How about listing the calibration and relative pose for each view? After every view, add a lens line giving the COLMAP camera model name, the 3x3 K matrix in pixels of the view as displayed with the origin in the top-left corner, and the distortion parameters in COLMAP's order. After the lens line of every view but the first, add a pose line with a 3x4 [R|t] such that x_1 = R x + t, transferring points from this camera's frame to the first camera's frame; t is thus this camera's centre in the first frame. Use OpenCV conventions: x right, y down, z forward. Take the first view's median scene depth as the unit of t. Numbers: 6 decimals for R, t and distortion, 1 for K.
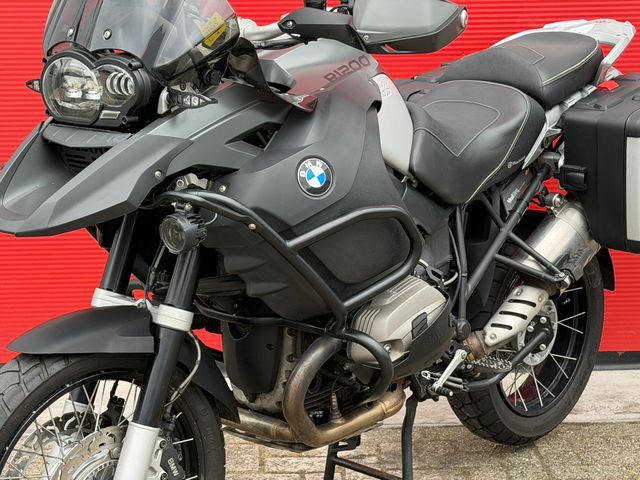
lens RADIAL K [[1364.7, 0, 323.5], [0, 1364.7, 248.0], [0, 0, 1]] dist [0.138377, 0.107602]
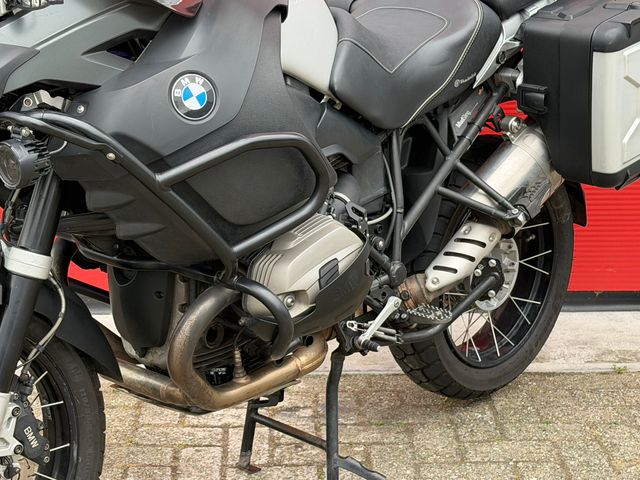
lens RADIAL K [[1370.3, 0, 317.2], [0, 1370.3, 242.3], [0, 0, 1]] dist [0.141880, 0.113718]
pose [[0.999682, 0.013956, -0.021019, 0.076657], [-0.012681, 0.998139, 0.059644, -0.012809], [0.021812, -0.059359, 0.997998, 0.144801]]
